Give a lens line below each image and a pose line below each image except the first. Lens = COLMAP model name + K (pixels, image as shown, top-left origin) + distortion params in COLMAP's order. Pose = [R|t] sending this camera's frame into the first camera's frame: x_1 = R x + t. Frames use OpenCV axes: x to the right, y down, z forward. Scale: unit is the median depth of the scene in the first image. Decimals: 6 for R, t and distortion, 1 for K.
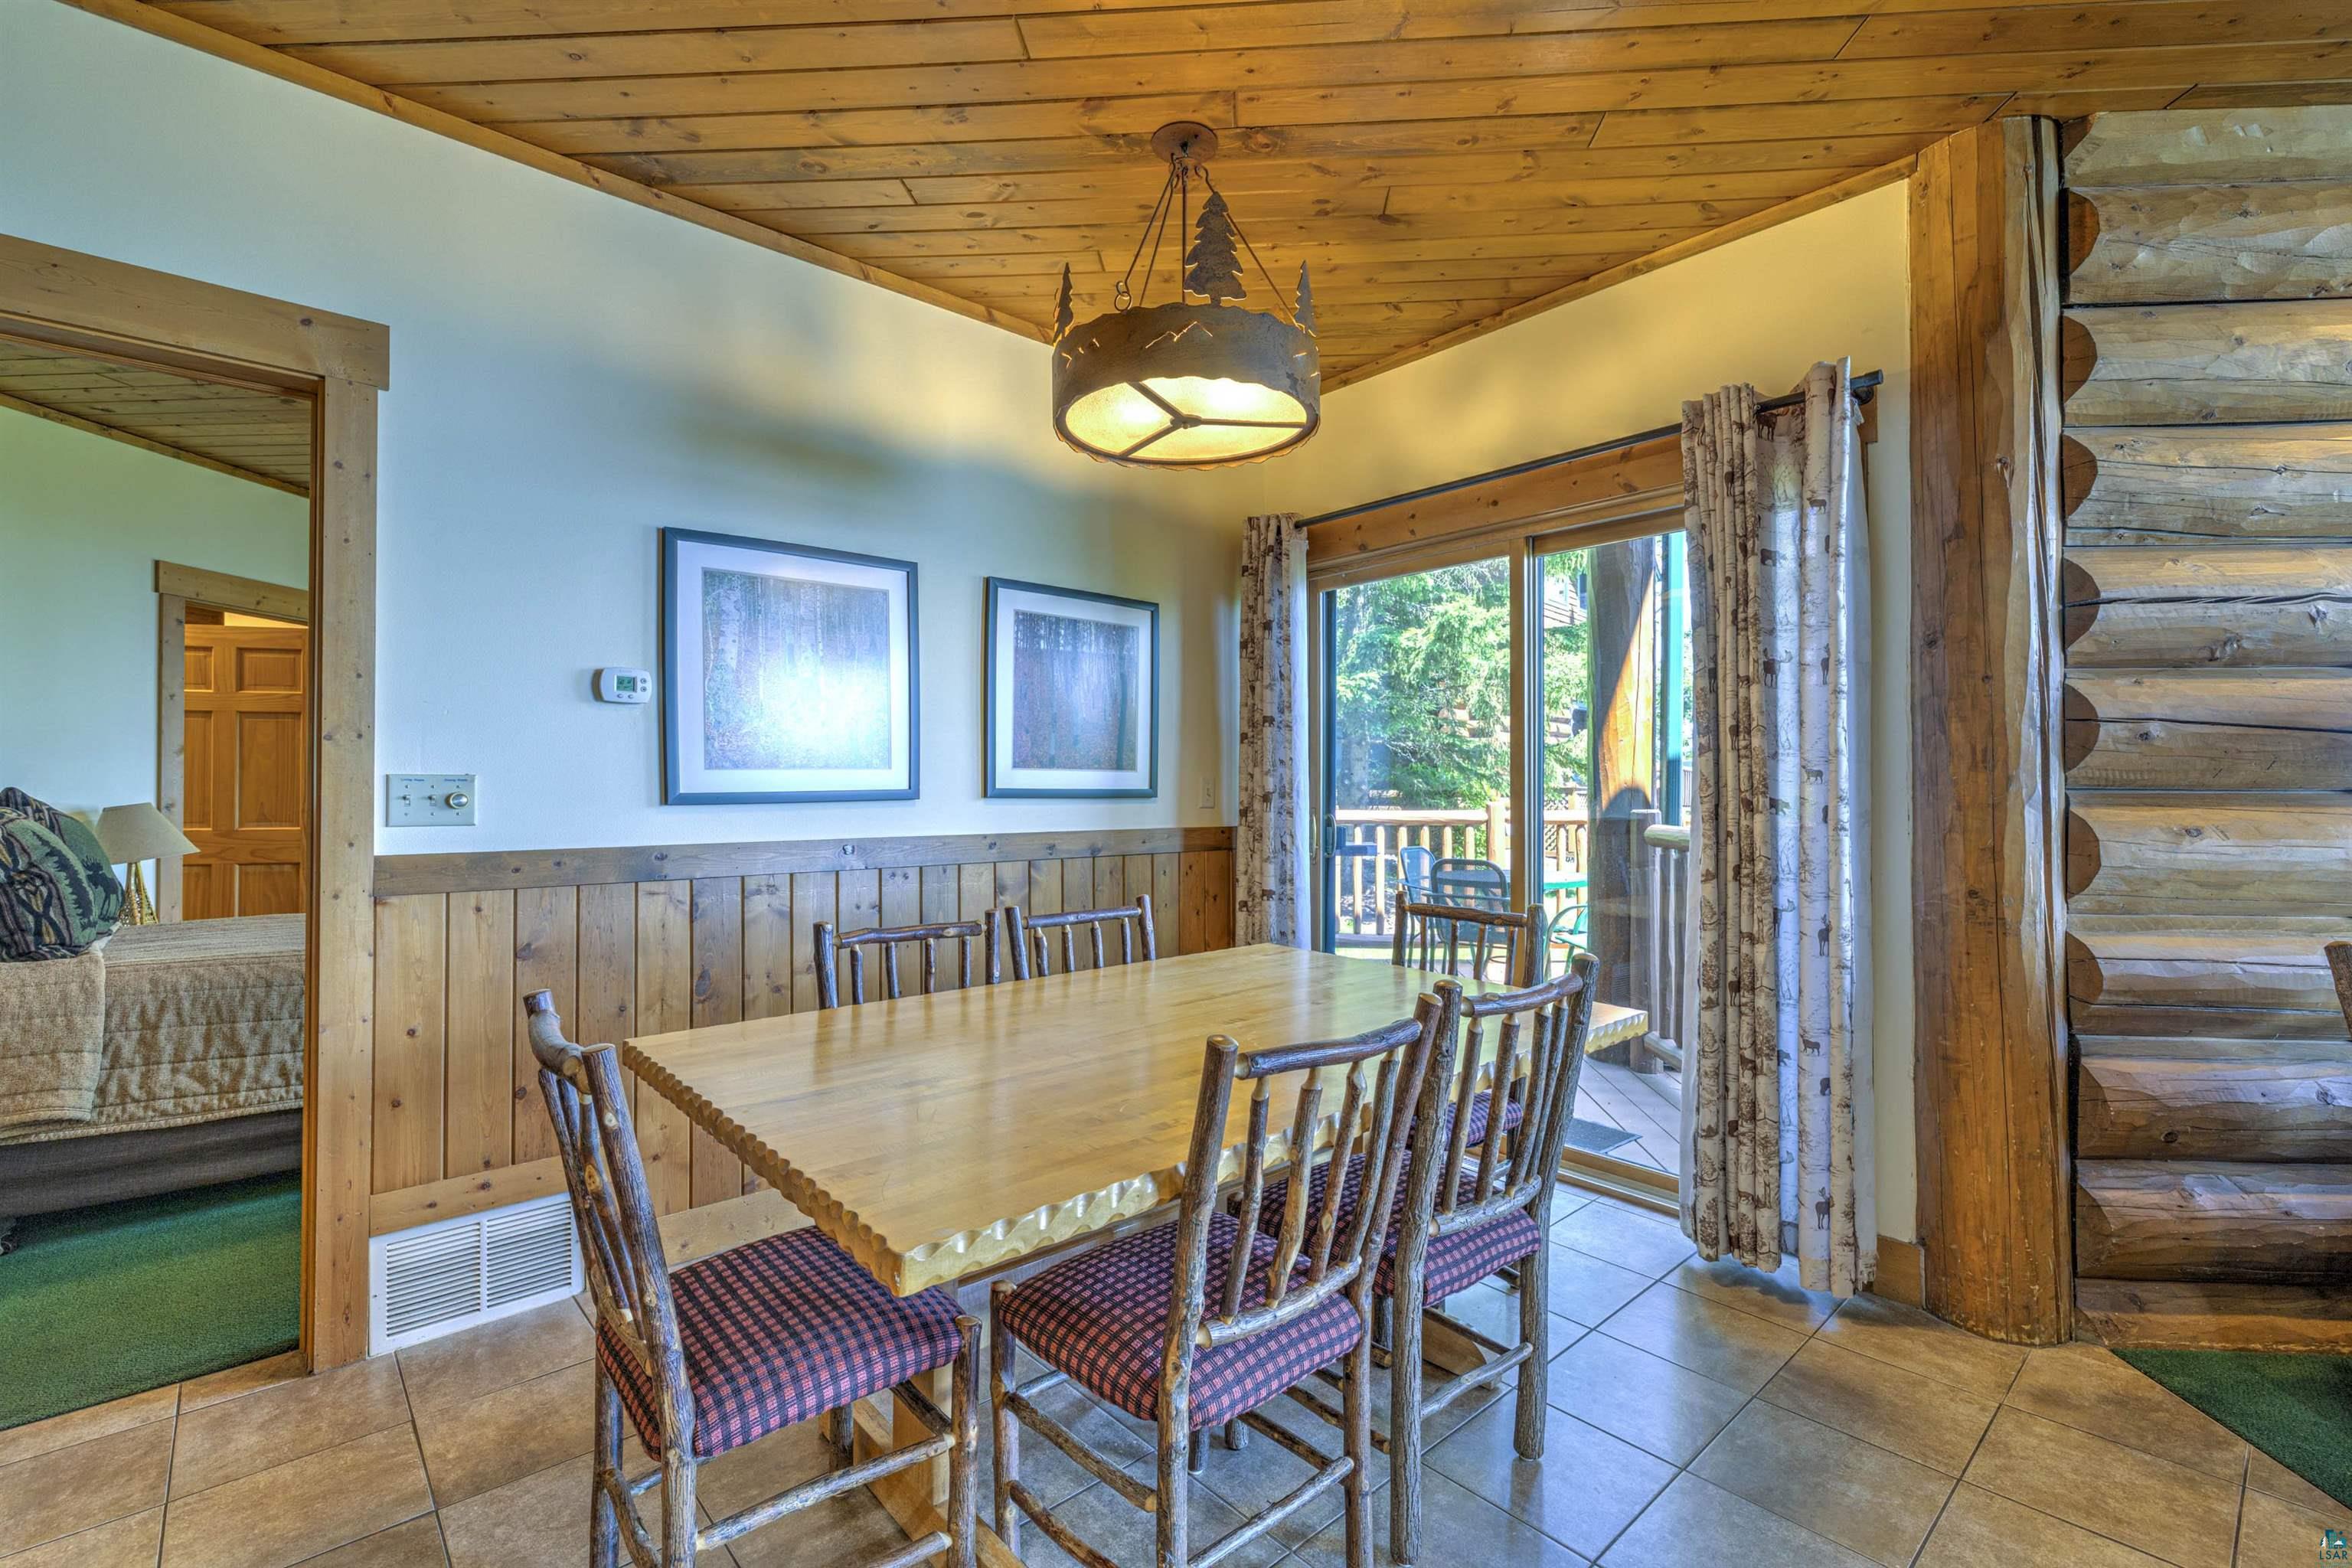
lens RADIAL K [[1040.4, 0, 1177.0], [0, 1040.4, 751.8], [0, 0, 1]] dist [0.001898, 0.000757]
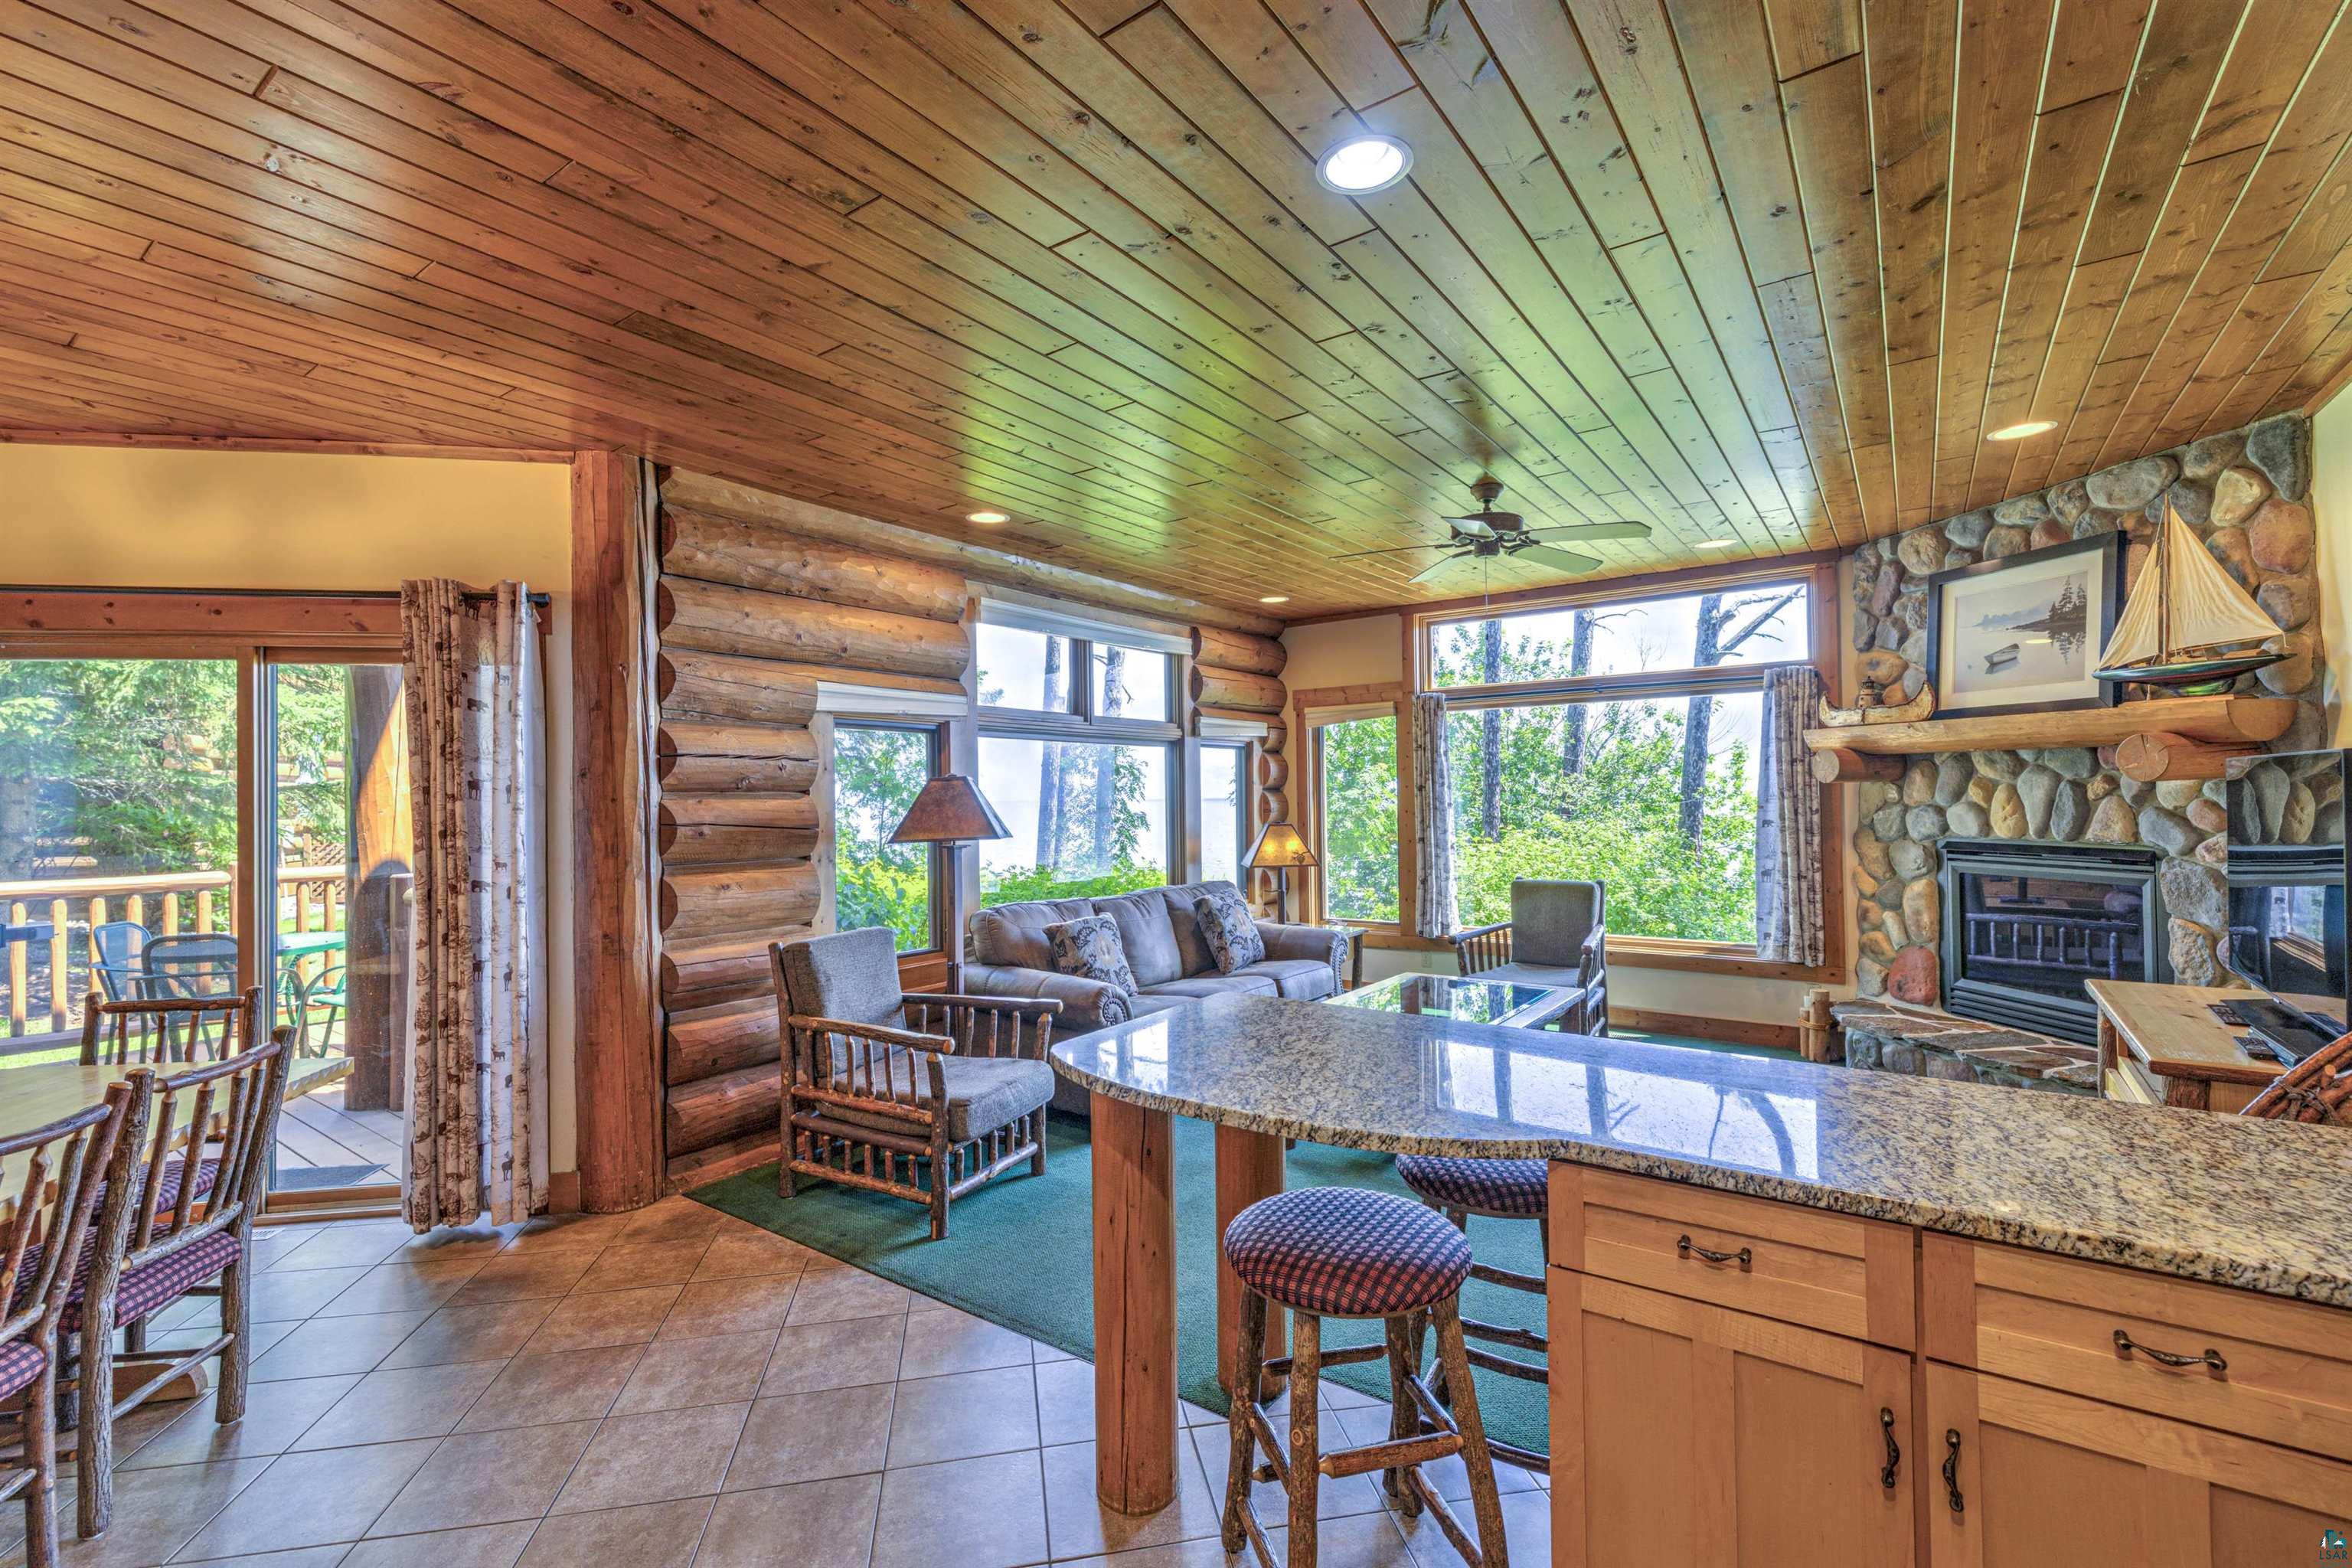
lens RADIAL K [[1048.0, 0, 1183.7], [0, 1048.0, 787.8], [0, 0, 1]] dist [0.001883, 0.000202]
pose [[0.528758, -0.003942, 0.848764, -0.112570], [-0.013125, 0.999832, 0.012820, -0.113825], [-0.848671, -0.017918, 0.528617, -0.545547]]
